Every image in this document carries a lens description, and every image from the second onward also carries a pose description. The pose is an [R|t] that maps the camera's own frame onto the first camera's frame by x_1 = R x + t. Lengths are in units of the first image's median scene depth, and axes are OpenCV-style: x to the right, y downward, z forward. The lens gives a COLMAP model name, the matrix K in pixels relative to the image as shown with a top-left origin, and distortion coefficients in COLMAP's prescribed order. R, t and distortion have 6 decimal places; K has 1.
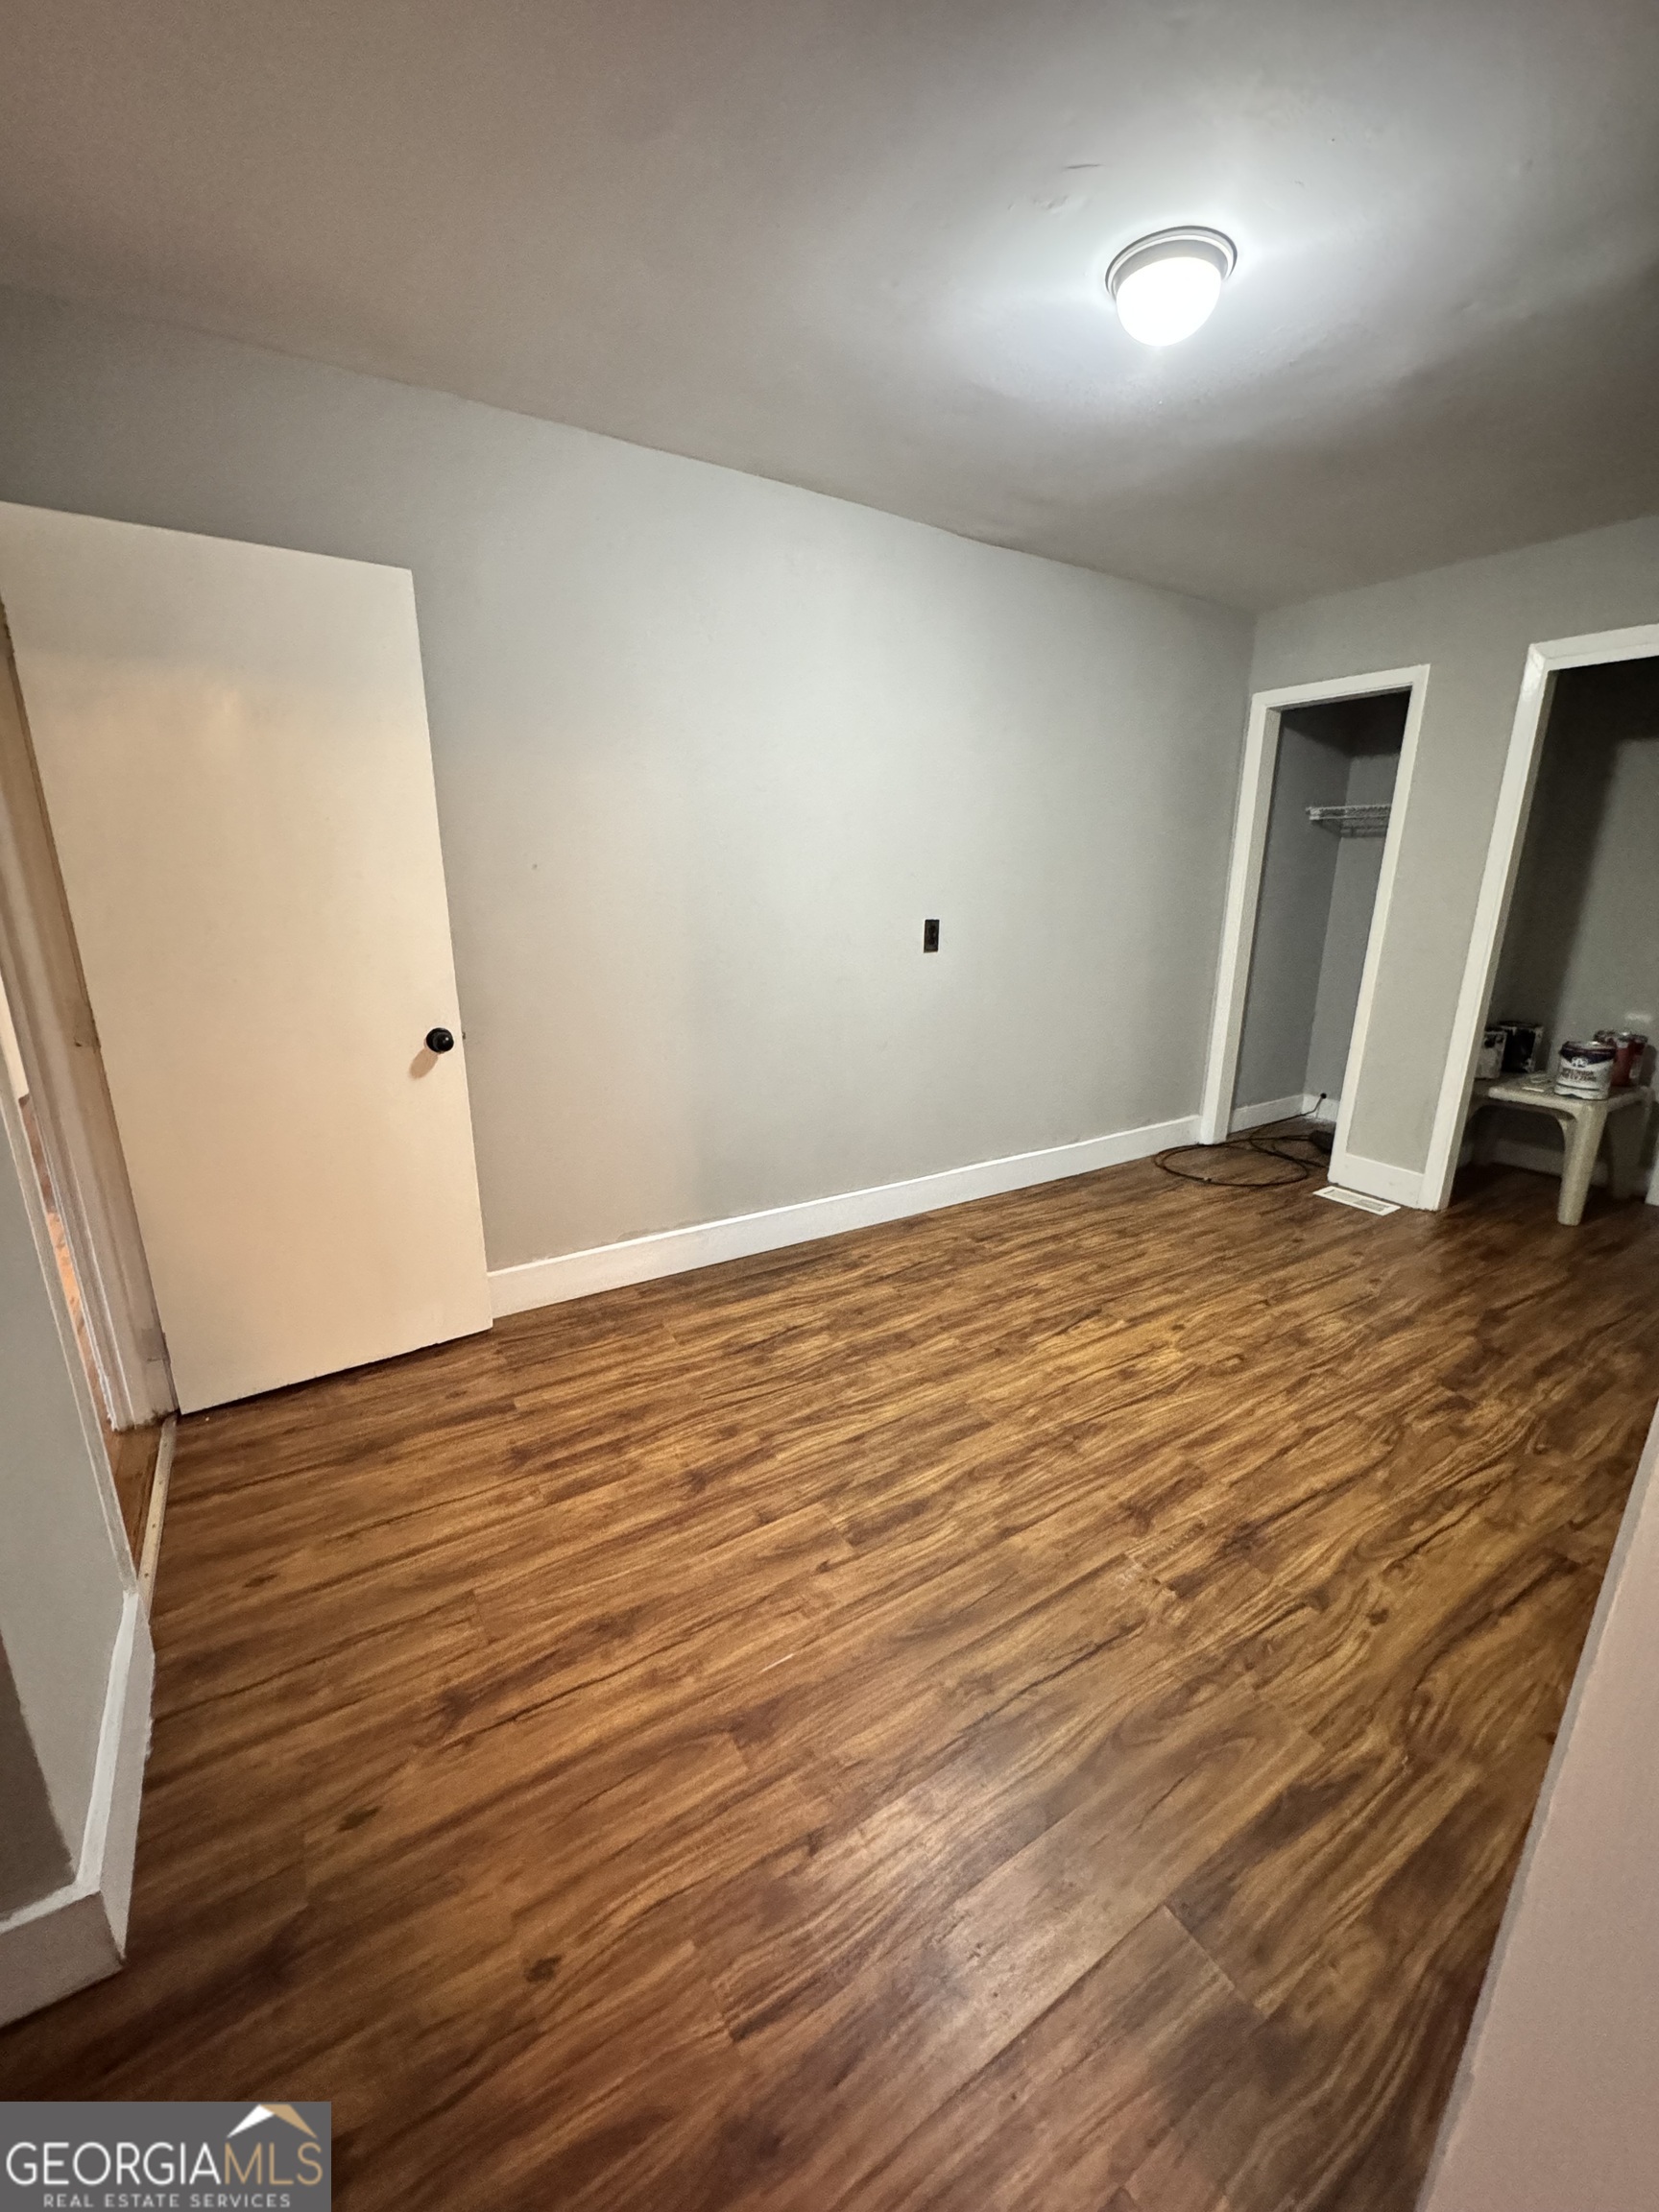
lens RADIAL K [[882.9, 0, 827.1], [0, 882.9, 1096.8], [0, 0, 1]] dist [-0.003399, 0.000334]
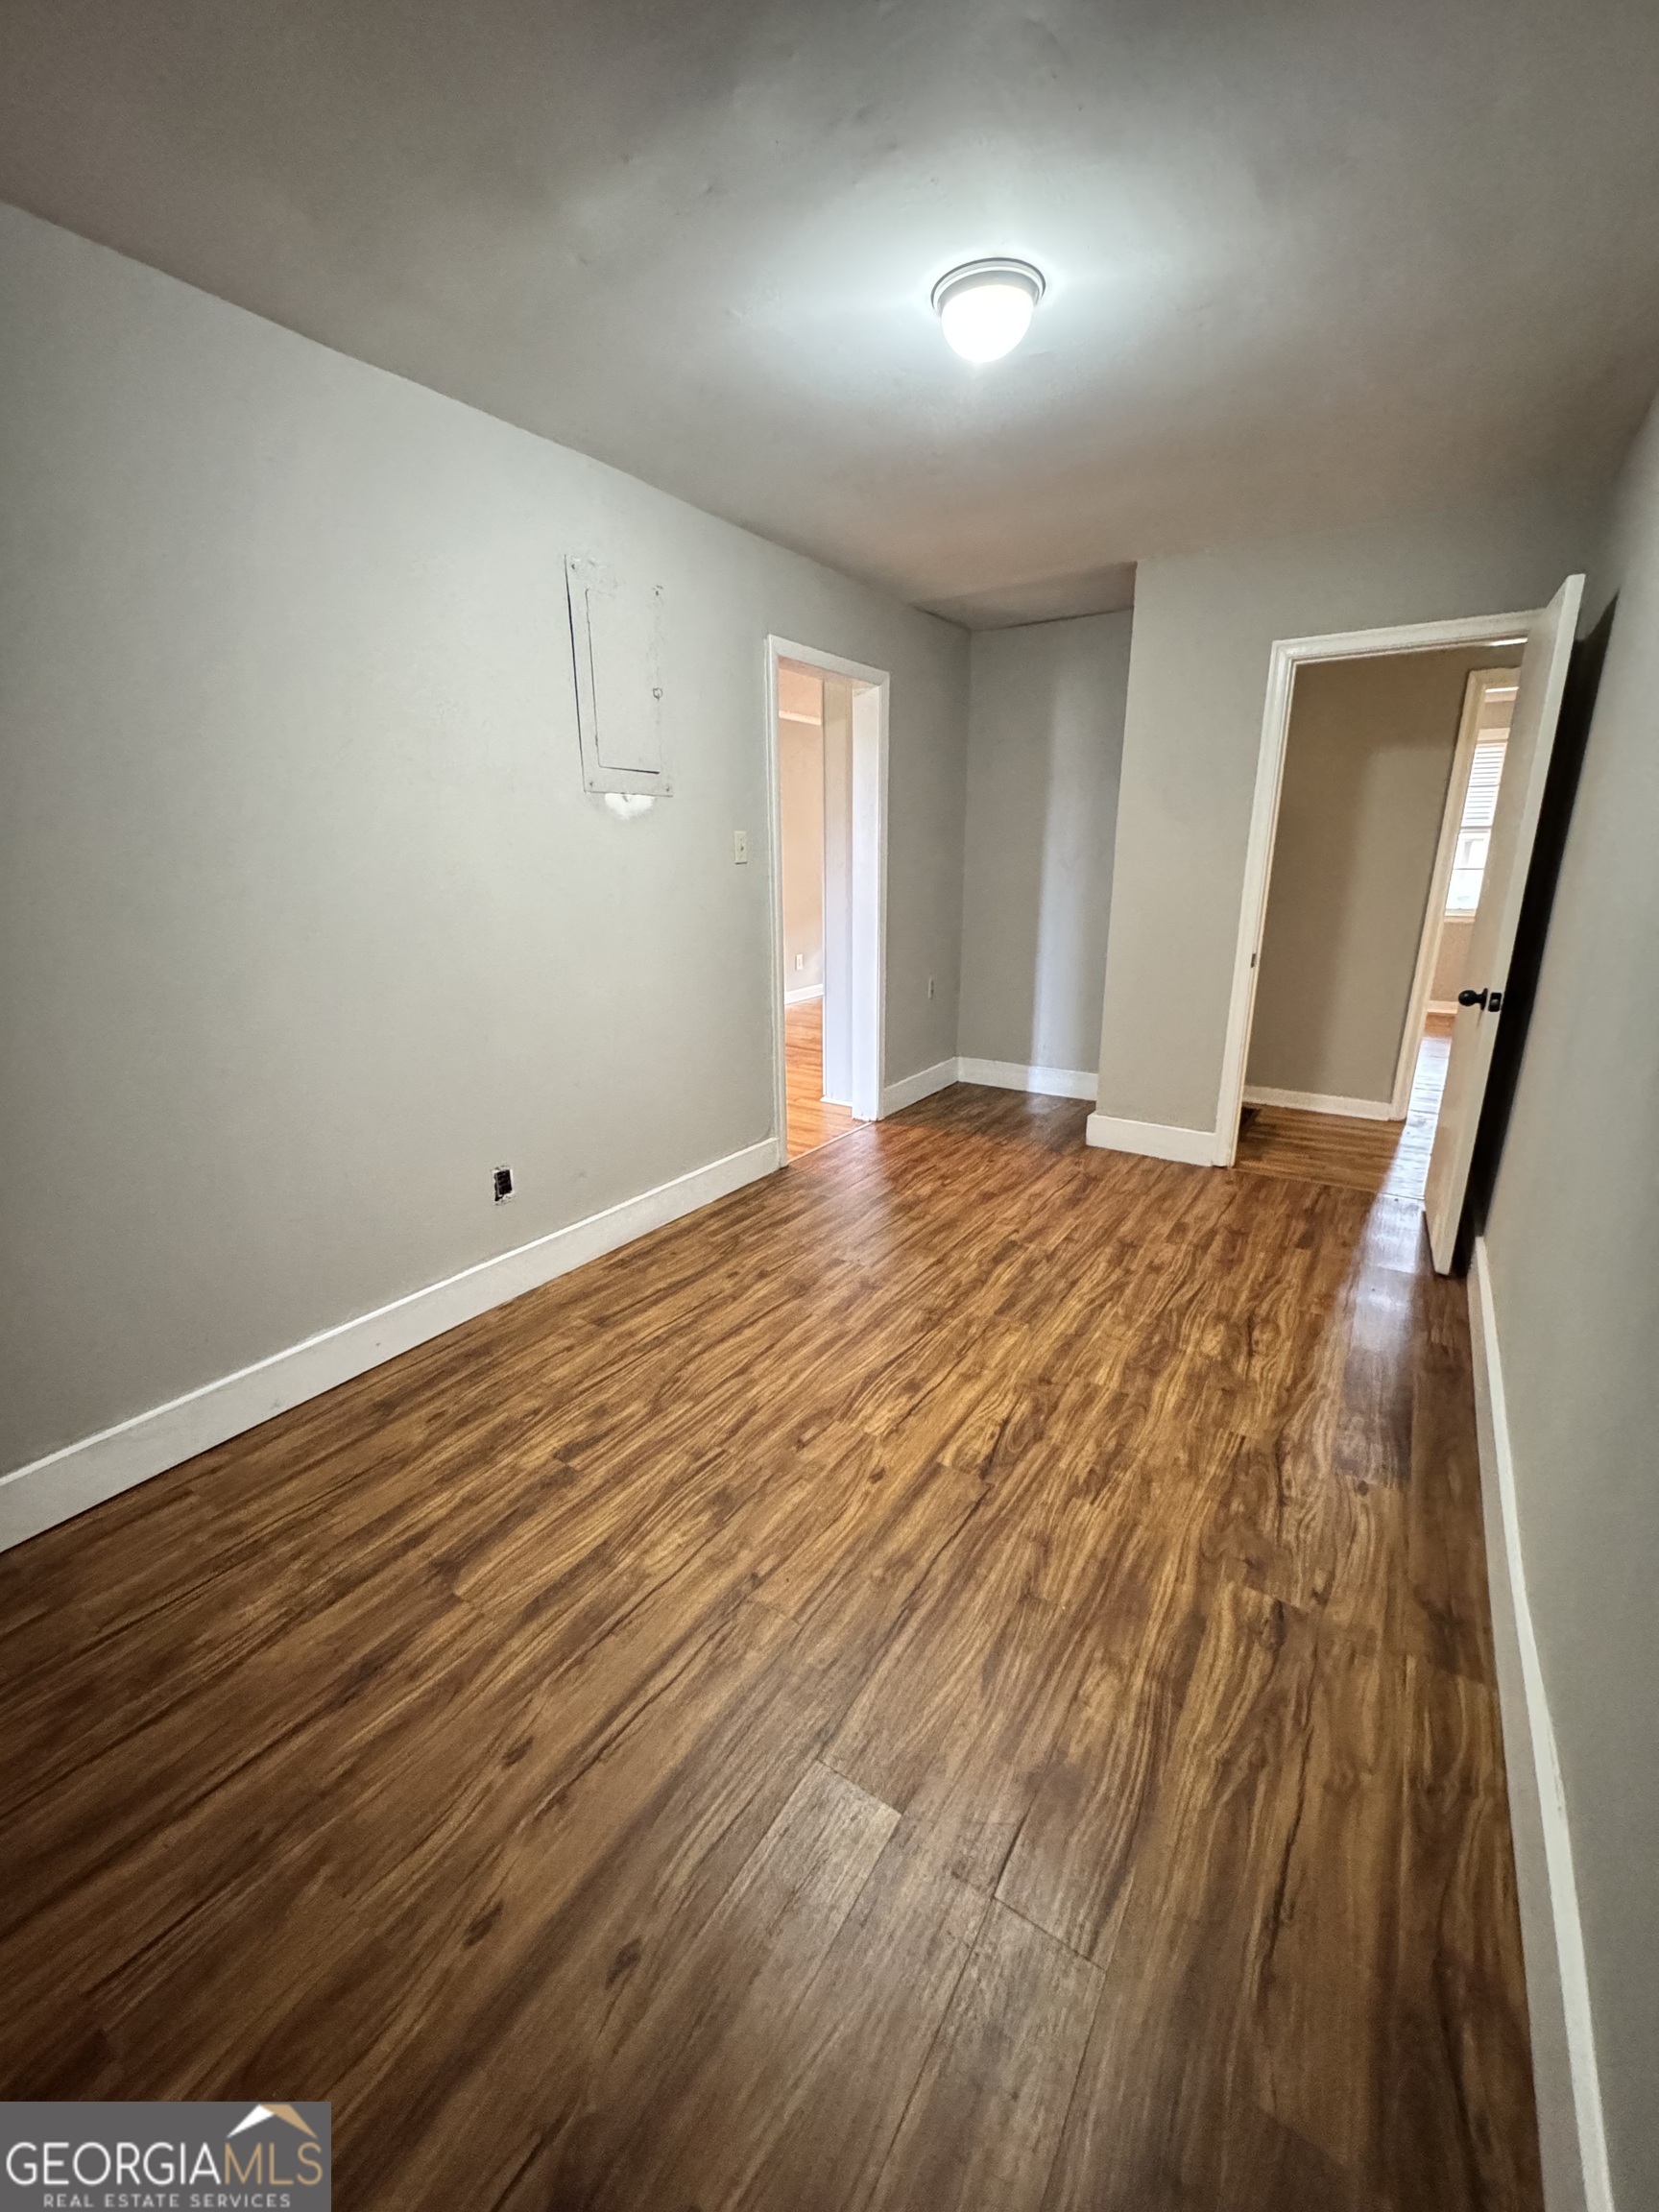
lens RADIAL K [[882.9, 0, 839.0], [0, 882.9, 1099.3], [0, 0, 1]] dist [-0.003399, 0.000334]
pose [[-0.902728, 0.114503, -0.414694, 0.780877], [-0.113769, 0.866076, 0.486795, -0.405162], [0.414896, 0.486623, -0.768804, 1.573959]]
